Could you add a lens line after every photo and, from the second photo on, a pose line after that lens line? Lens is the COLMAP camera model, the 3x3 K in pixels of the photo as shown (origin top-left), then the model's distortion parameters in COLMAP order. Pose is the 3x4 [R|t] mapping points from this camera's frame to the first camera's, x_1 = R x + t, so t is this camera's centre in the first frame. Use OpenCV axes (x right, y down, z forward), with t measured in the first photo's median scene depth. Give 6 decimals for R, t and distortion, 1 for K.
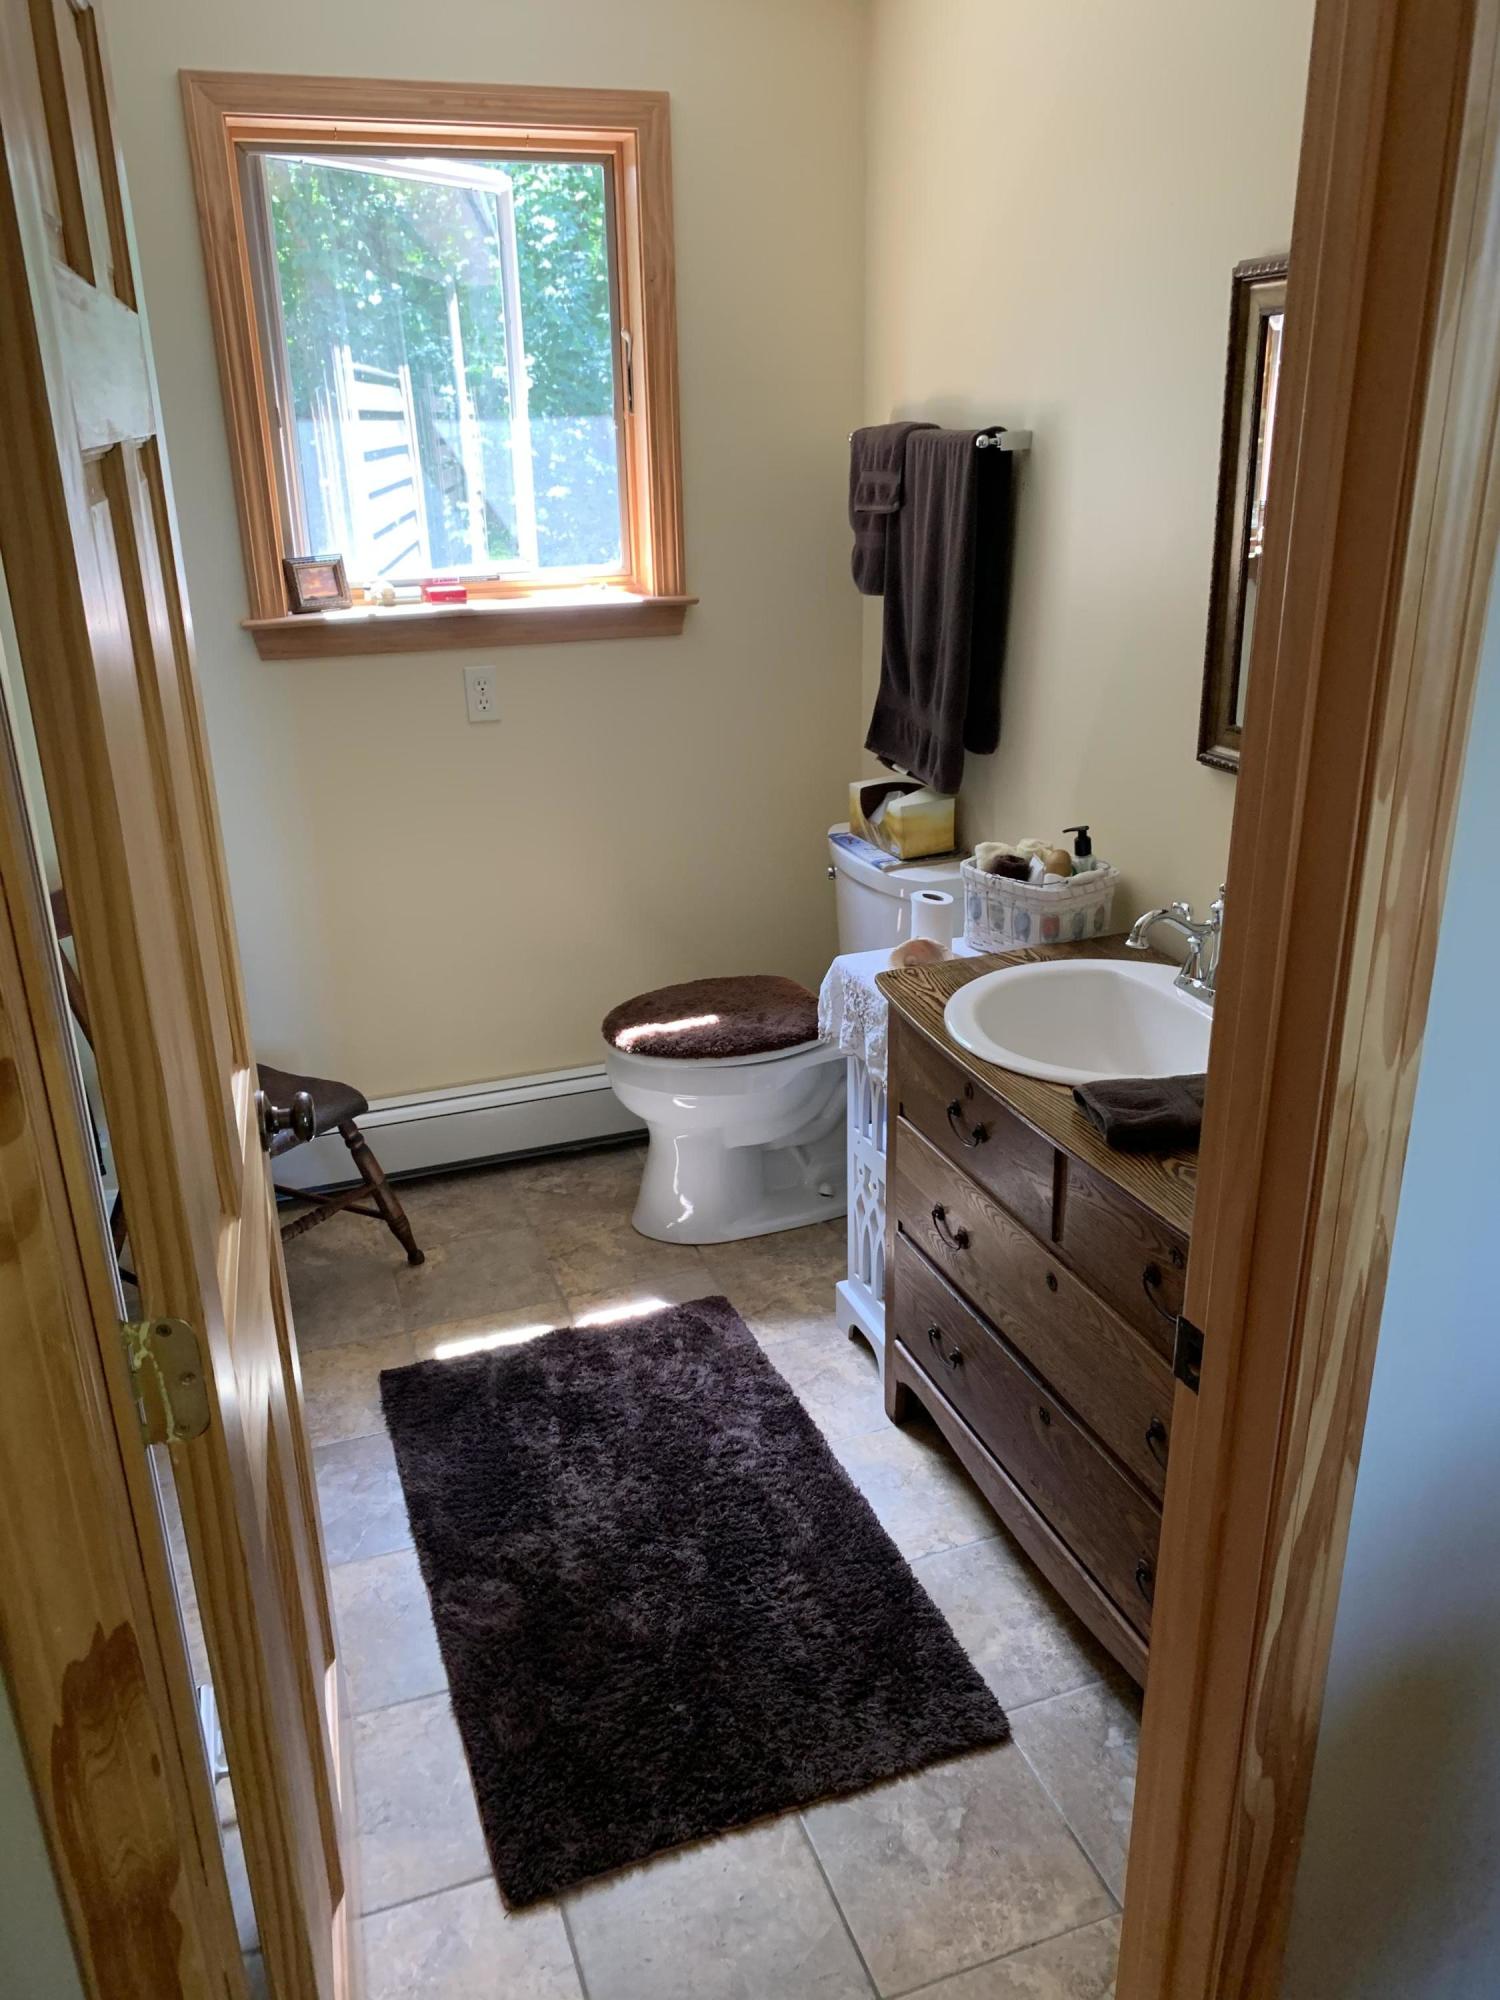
lens RADIAL K [[1554.6, 0, 746.7], [0, 1554.6, 991.9], [0, 0, 1]] dist [0.028285, -0.020915]
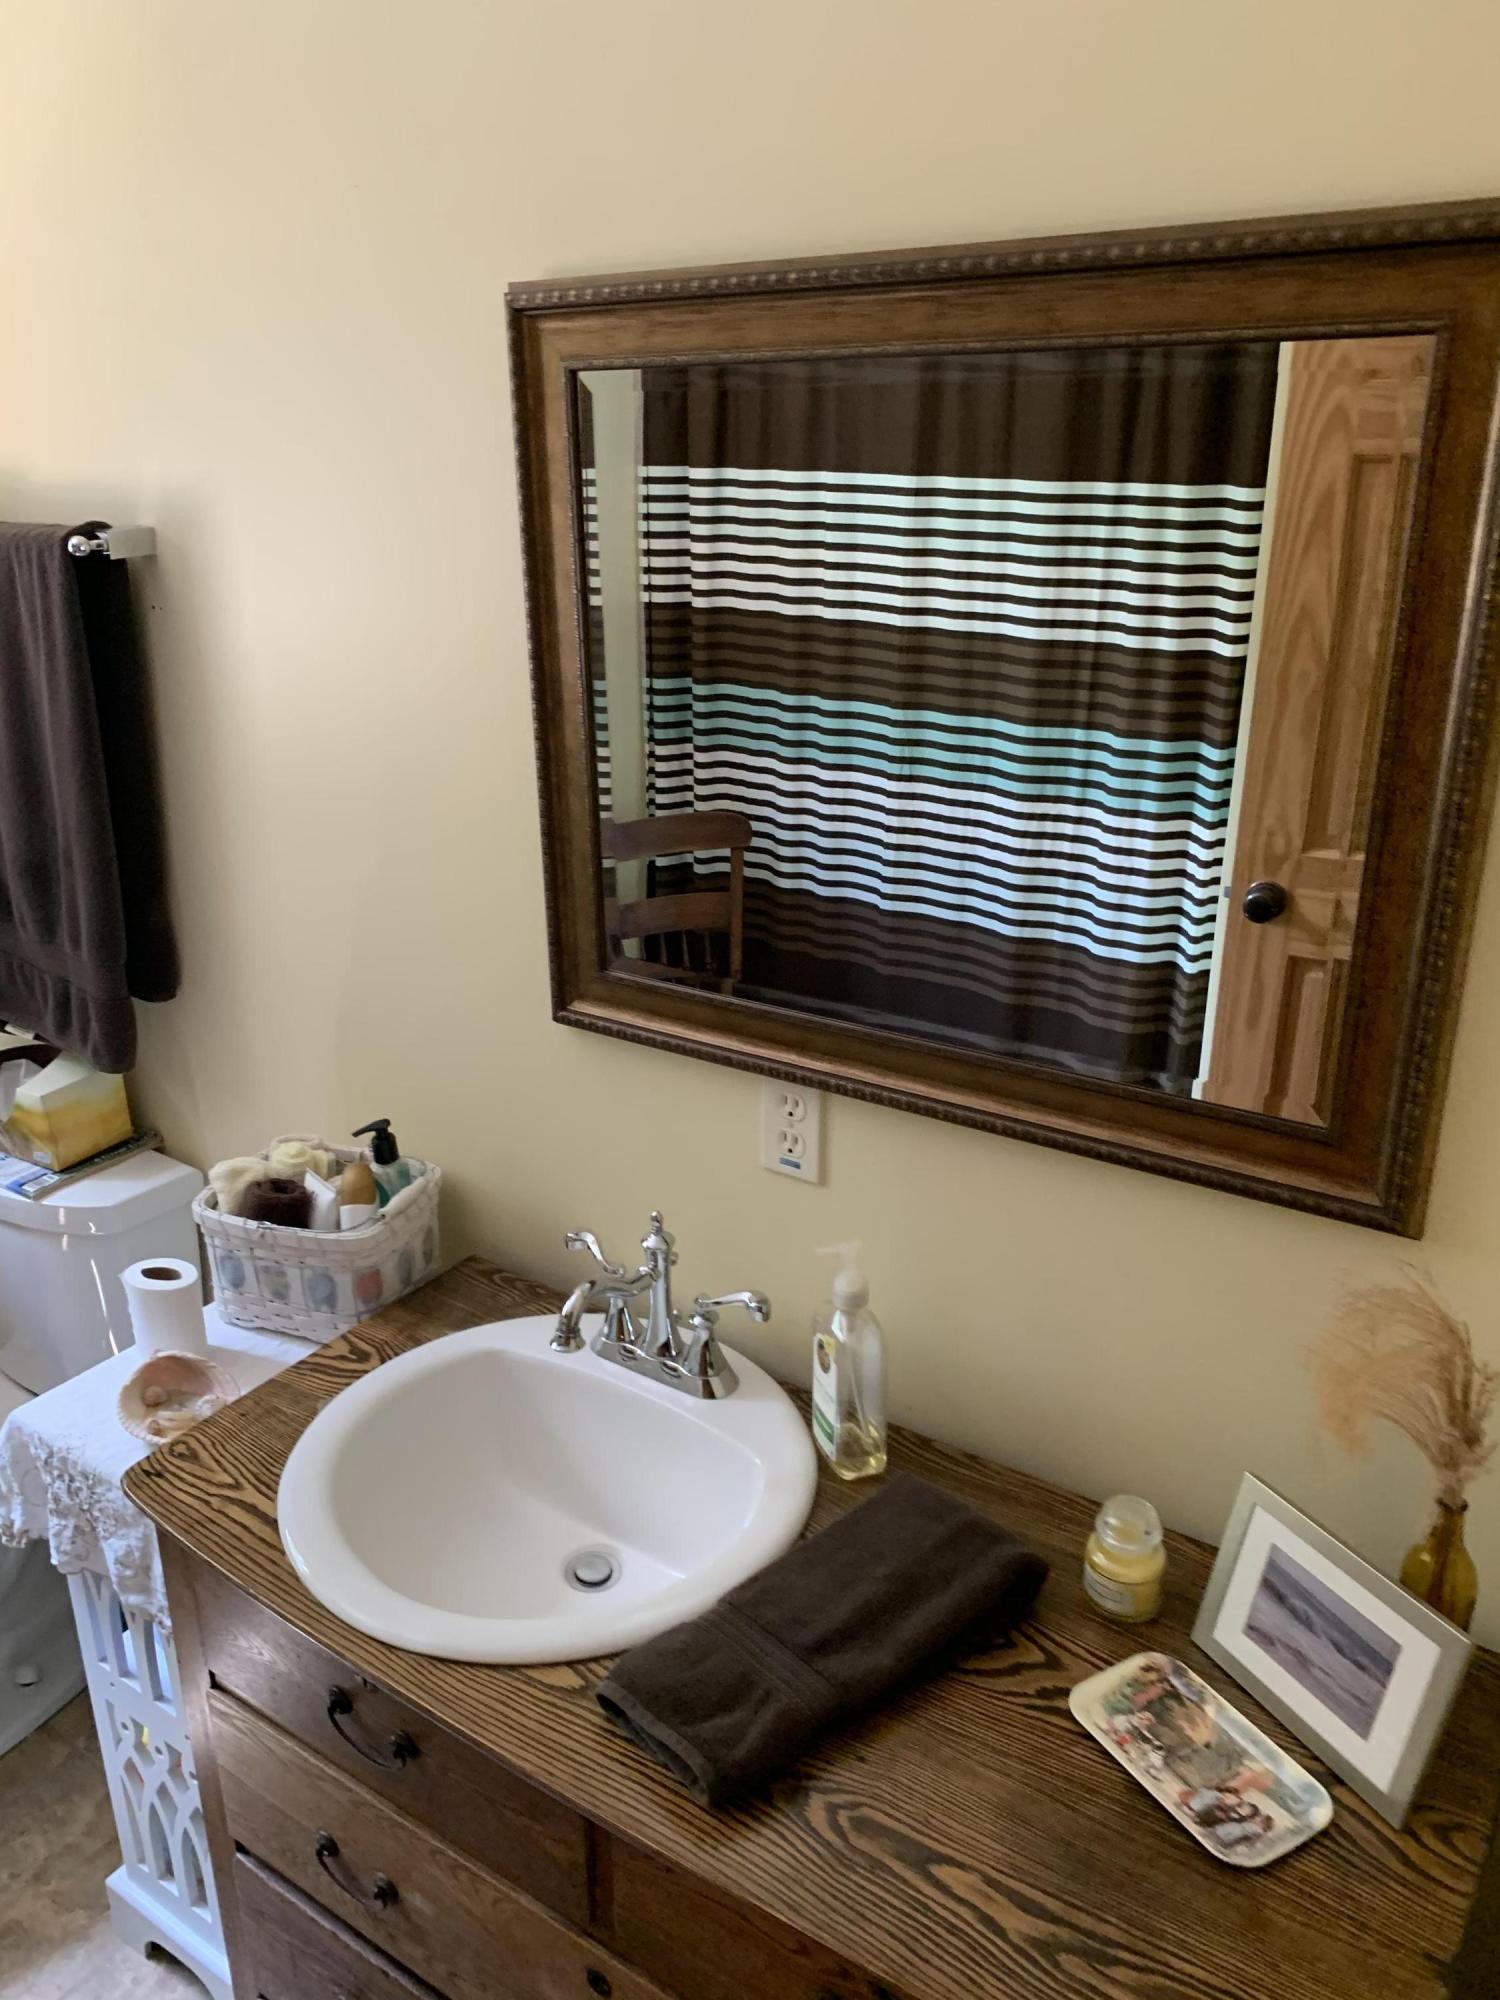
lens RADIAL K [[1554.6, 0, 740.6], [0, 1554.6, 1016.0], [0, 0, 1]] dist [0.028285, -0.020915]
pose [[0.819256, -0.190687, 0.540794, -0.009020], [0.196105, 0.979395, 0.048259, -0.149692], [-0.538853, 0.066516, 0.839769, 0.348807]]
